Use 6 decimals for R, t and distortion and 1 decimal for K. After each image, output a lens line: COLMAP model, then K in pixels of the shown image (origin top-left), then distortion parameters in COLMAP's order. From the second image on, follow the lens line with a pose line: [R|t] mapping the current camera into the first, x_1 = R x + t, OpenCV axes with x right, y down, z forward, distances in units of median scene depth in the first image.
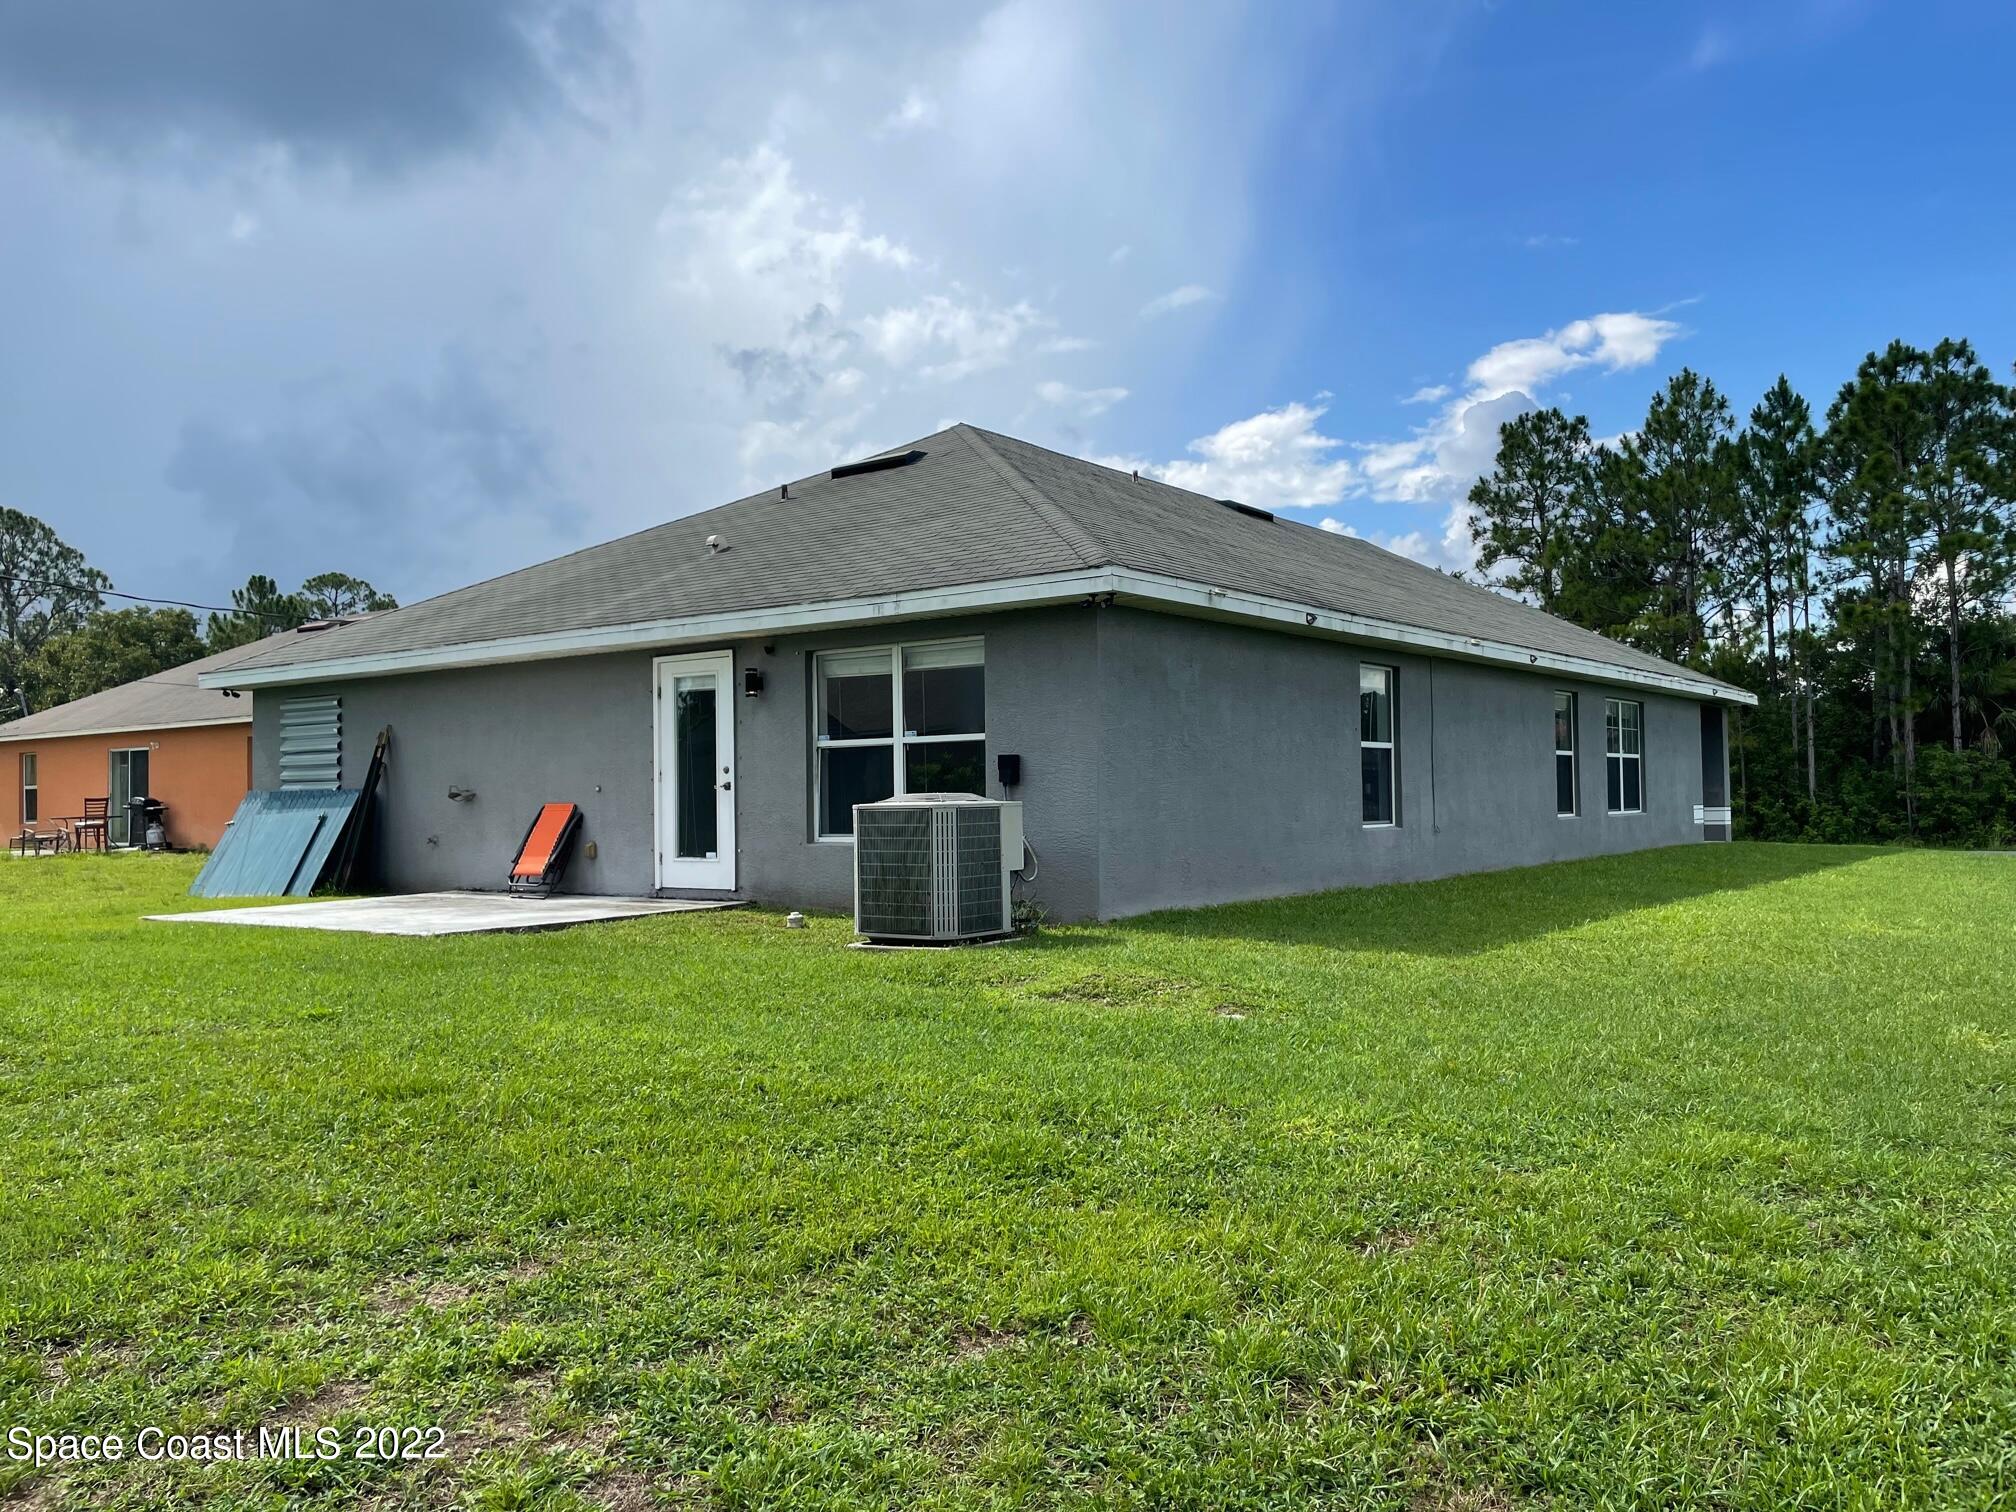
lens RADIAL K [[1521.9, 0, 1012.7], [0, 1521.9, 744.2], [0, 0, 1]] dist [0.105035, -0.138378]
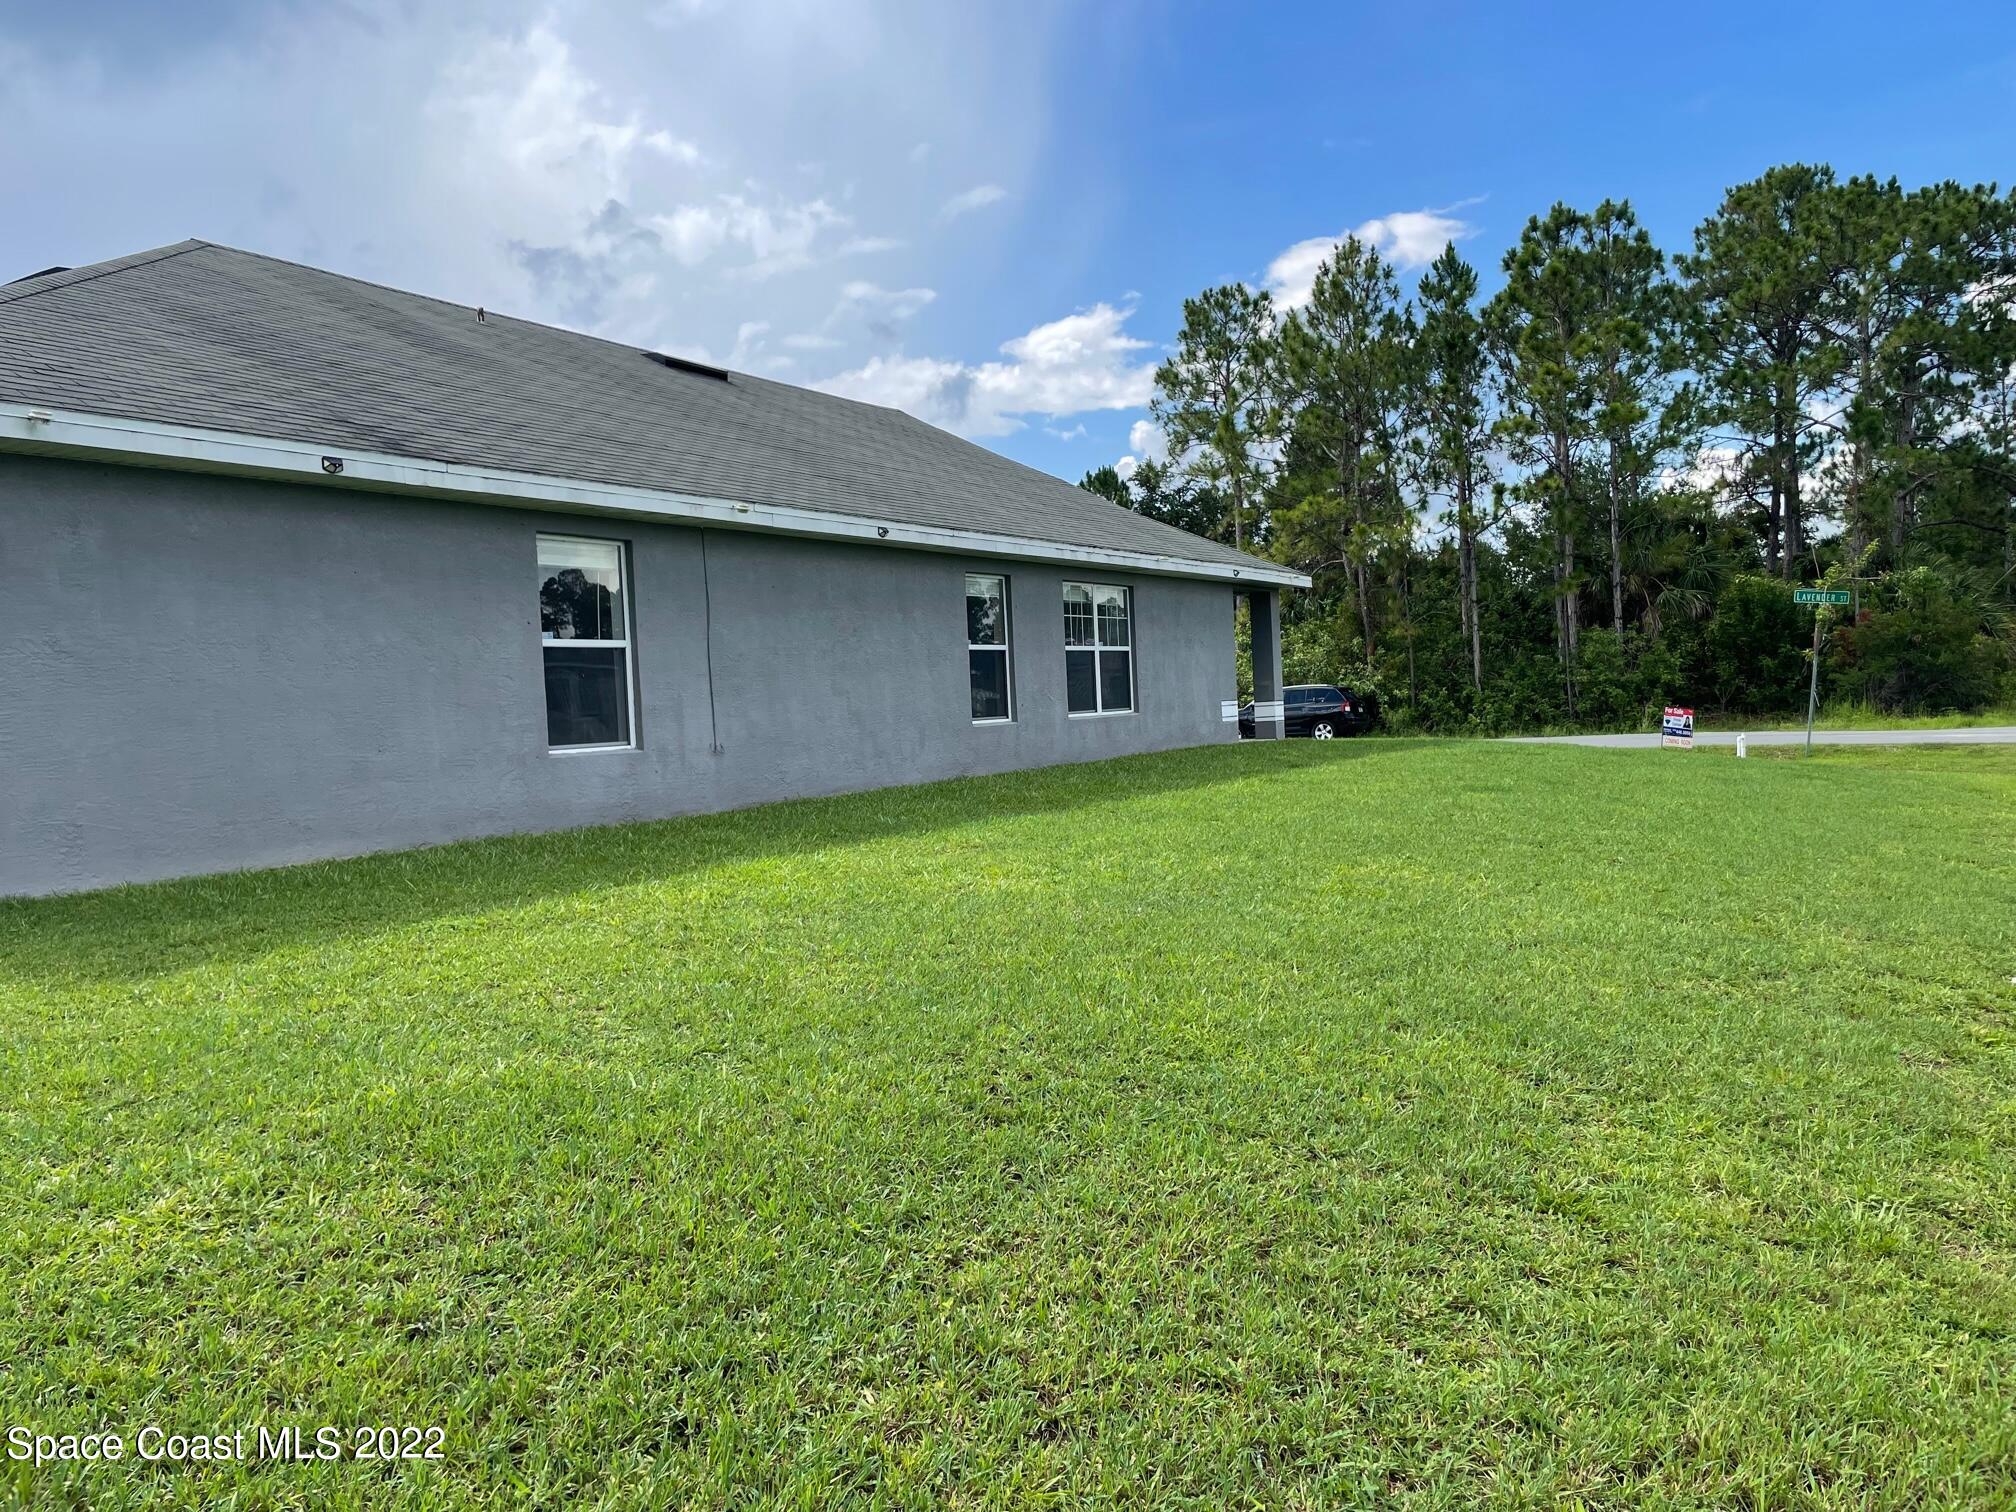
lens RADIAL K [[1514.4, 0, 960.8], [0, 1514.4, 755.5], [0, 0, 1]] dist [0.077954, -0.136687]
pose [[0.995768, -0.034841, 0.085047, 0.109791], [0.028946, 0.997155, 0.069595, 0.002746], [-0.087230, -0.066839, 0.993943, 0.072163]]
